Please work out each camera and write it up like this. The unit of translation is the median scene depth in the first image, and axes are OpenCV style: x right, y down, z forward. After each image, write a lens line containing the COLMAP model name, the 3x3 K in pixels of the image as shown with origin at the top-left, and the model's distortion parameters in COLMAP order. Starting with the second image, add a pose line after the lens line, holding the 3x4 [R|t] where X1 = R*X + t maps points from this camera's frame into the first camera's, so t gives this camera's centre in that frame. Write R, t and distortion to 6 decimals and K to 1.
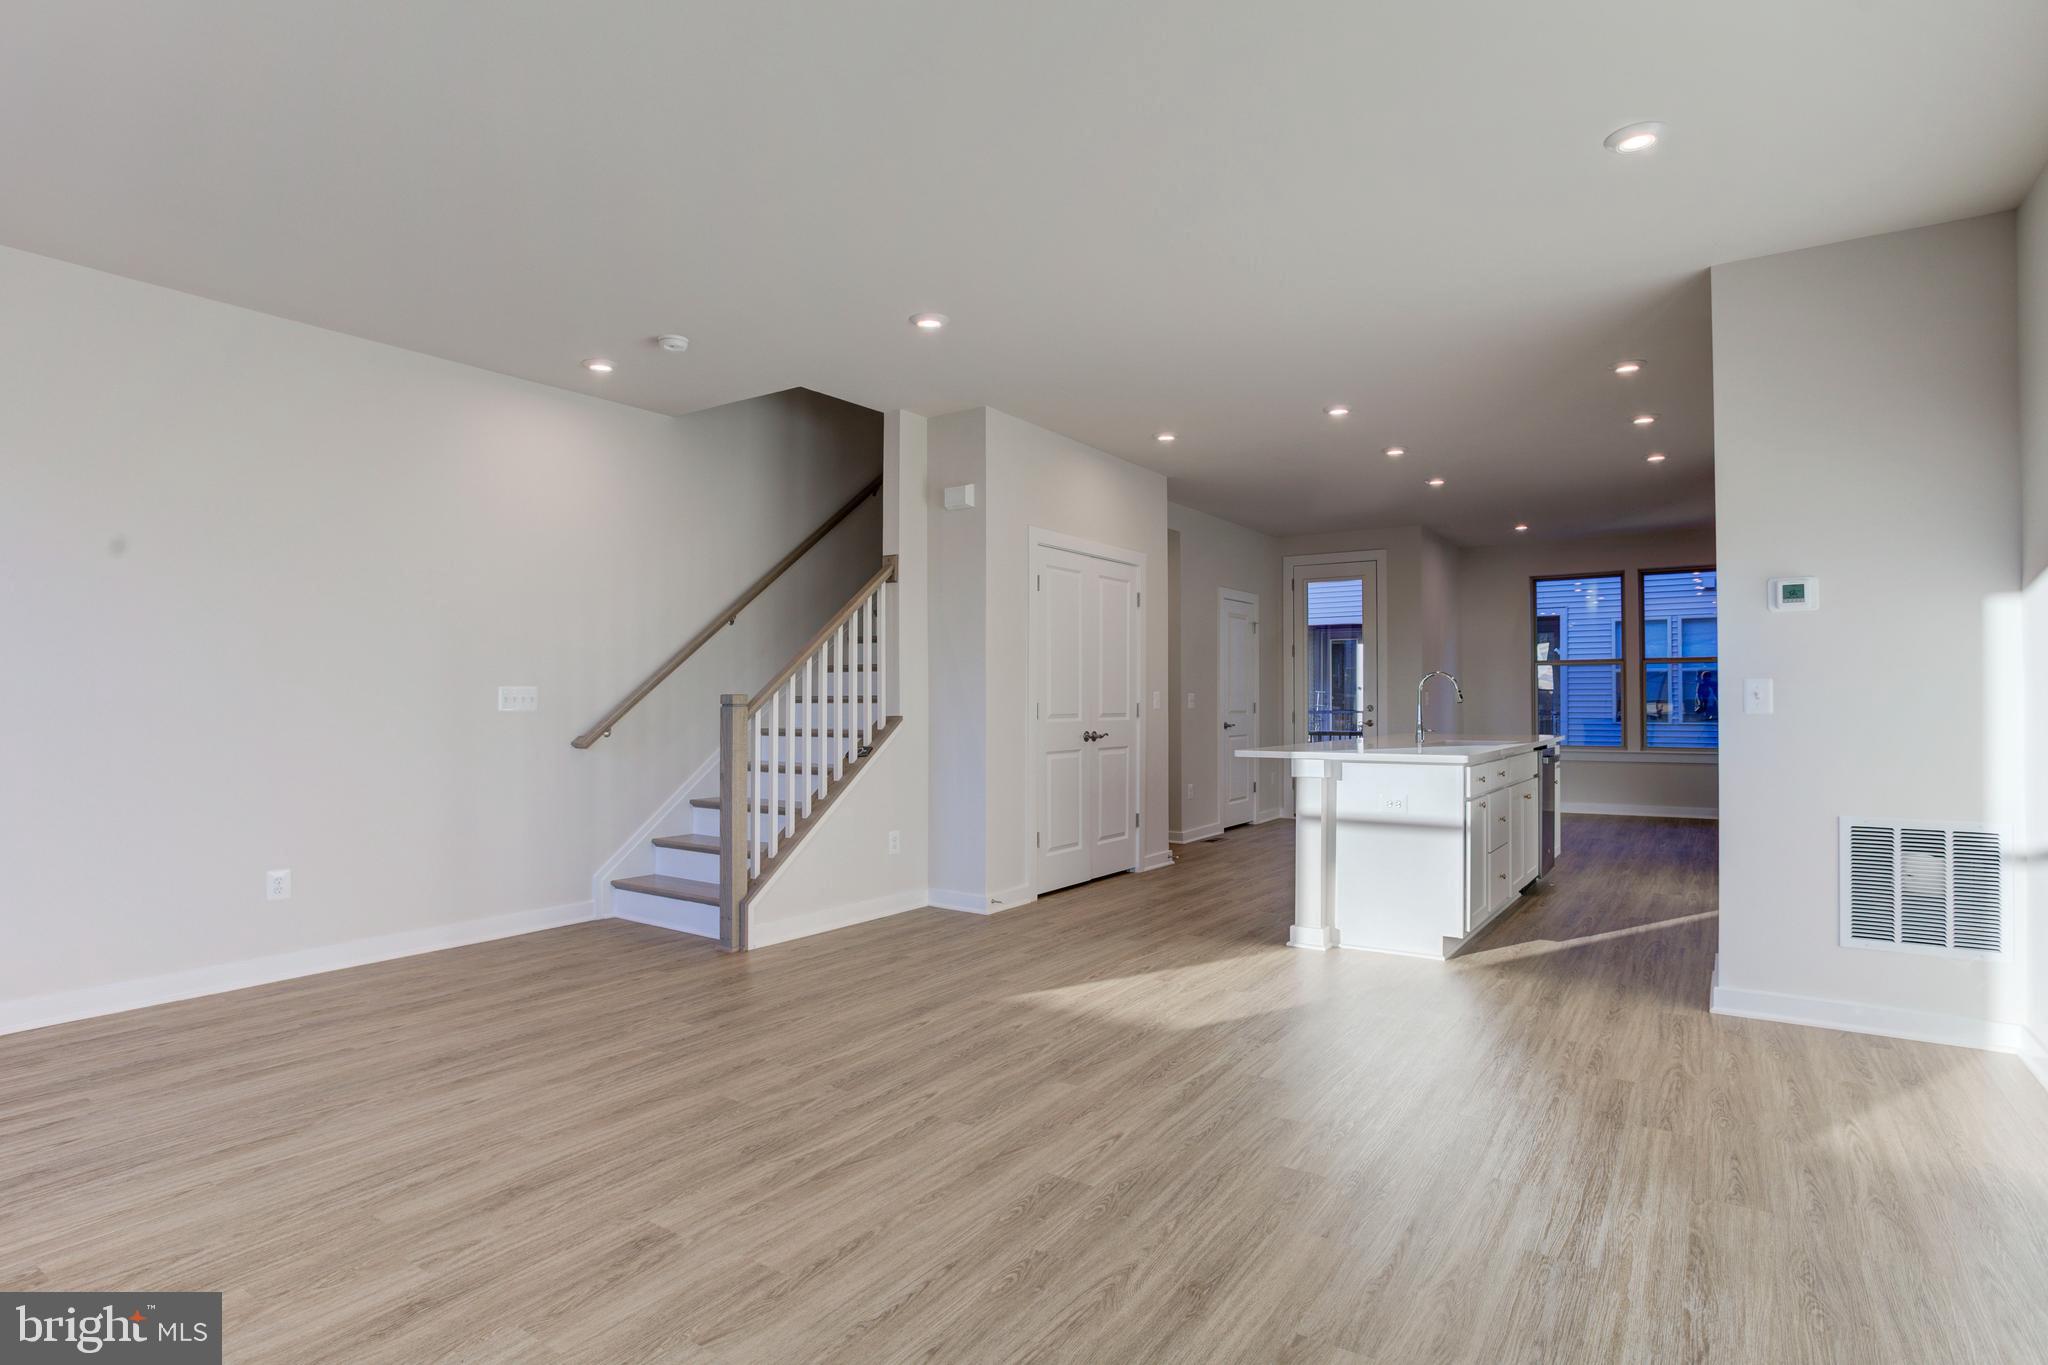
lens RADIAL K [[1046.5, 0, 1019.3], [0, 1046.5, 685.1], [0, 0, 1]] dist [-0.040866, 0.014401]
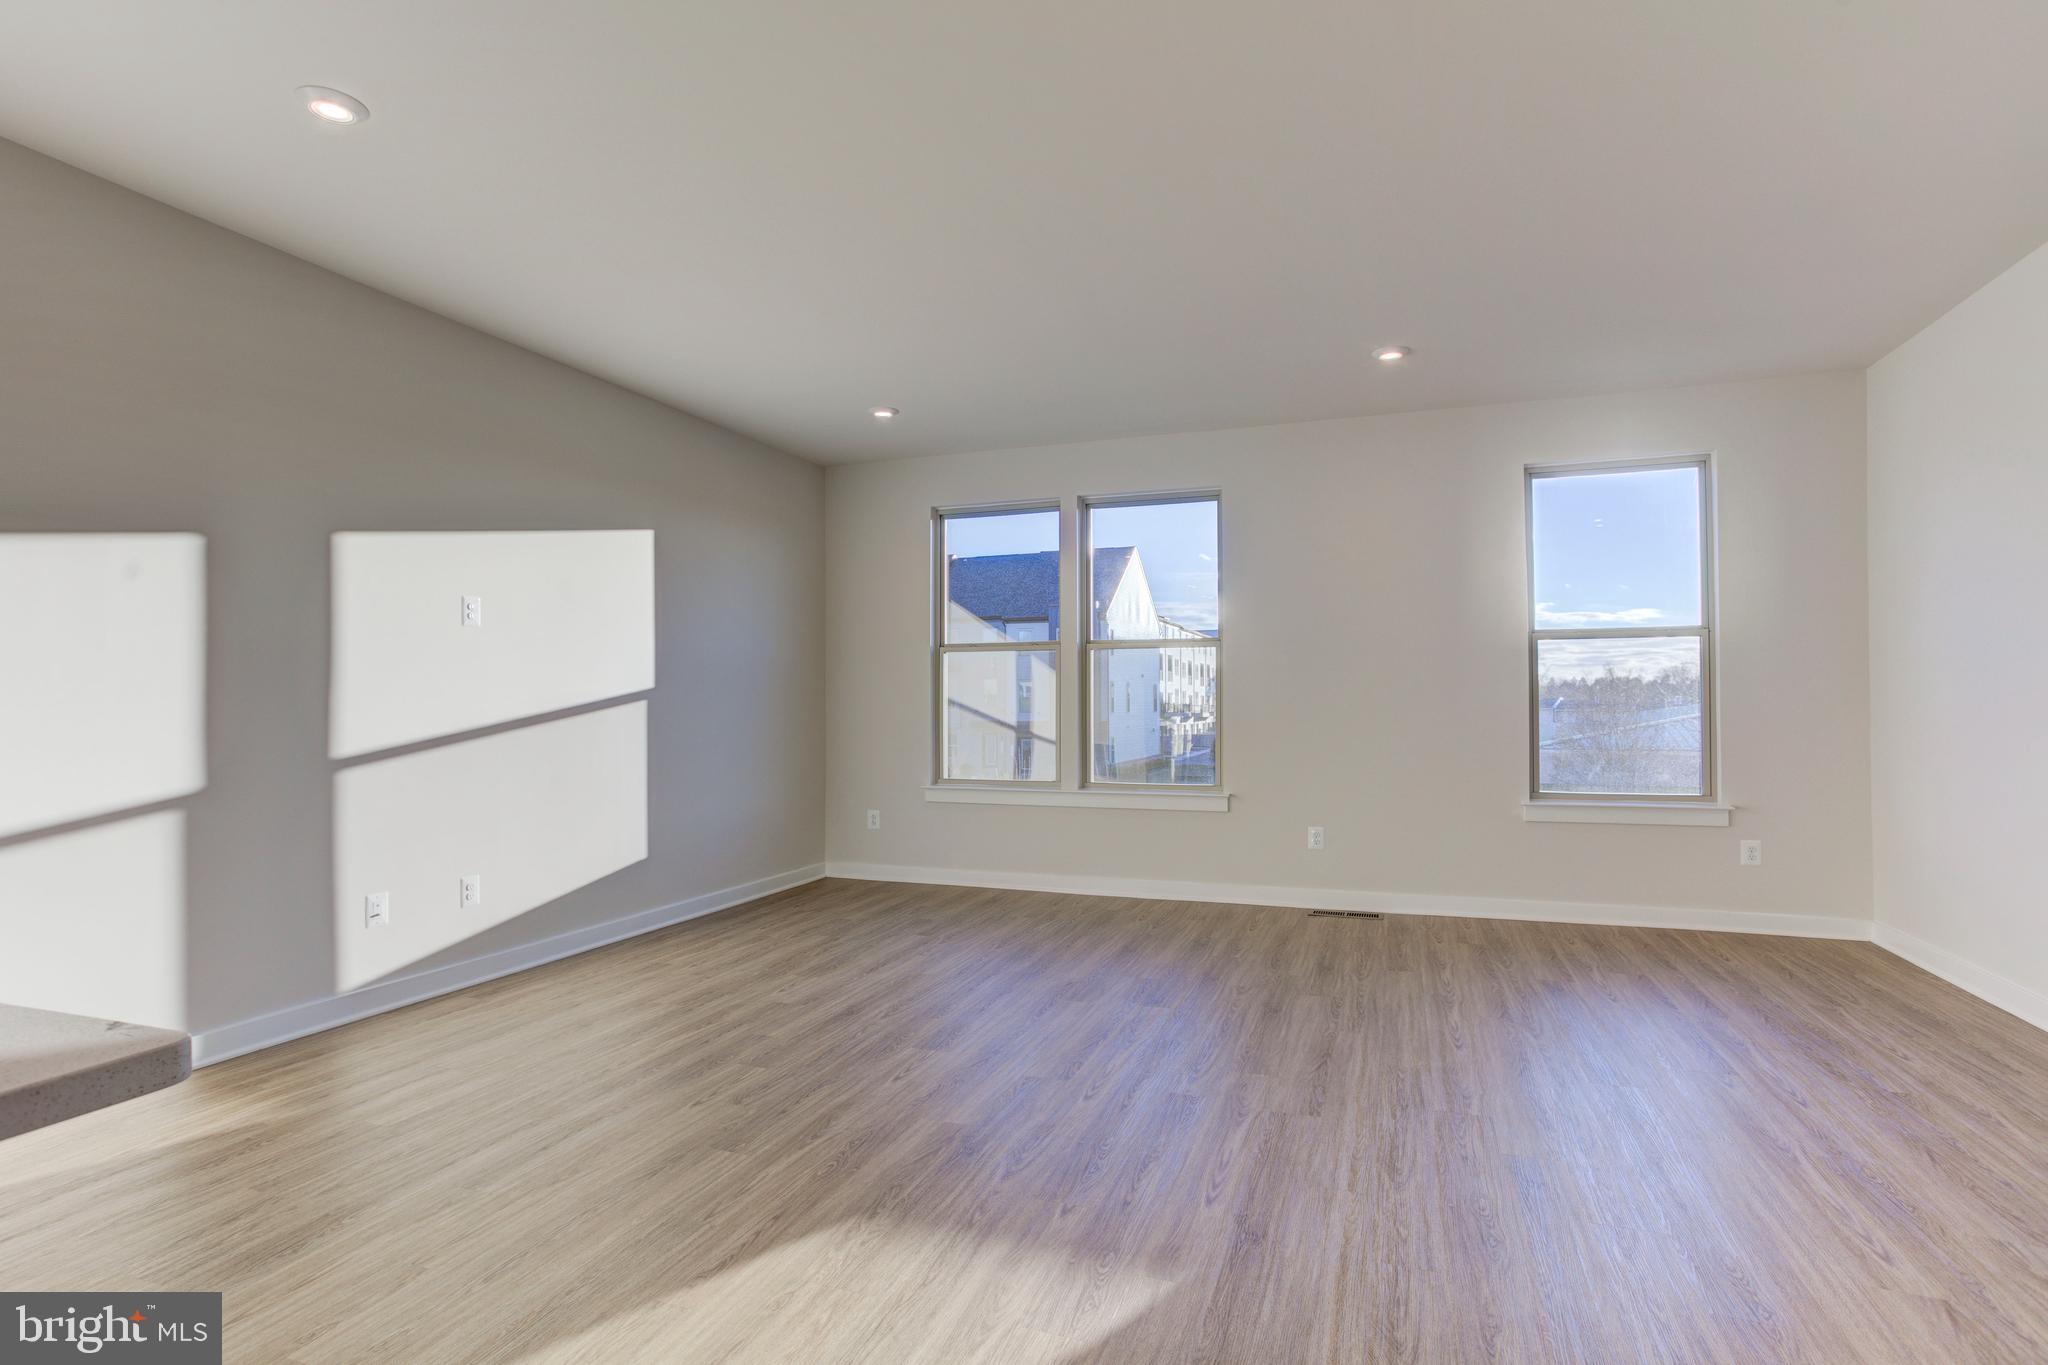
lens RADIAL K [[1002.1, 0, 1028.3], [0, 1002.1, 693.2], [0, 0, 1]] dist [-0.026020, -0.000792]
pose [[-0.968292, 0.003550, -0.249797, 0.205880], [0.009824, 0.999667, -0.023875, 0.028350], [0.249629, -0.025572, -0.968004, 1.909590]]
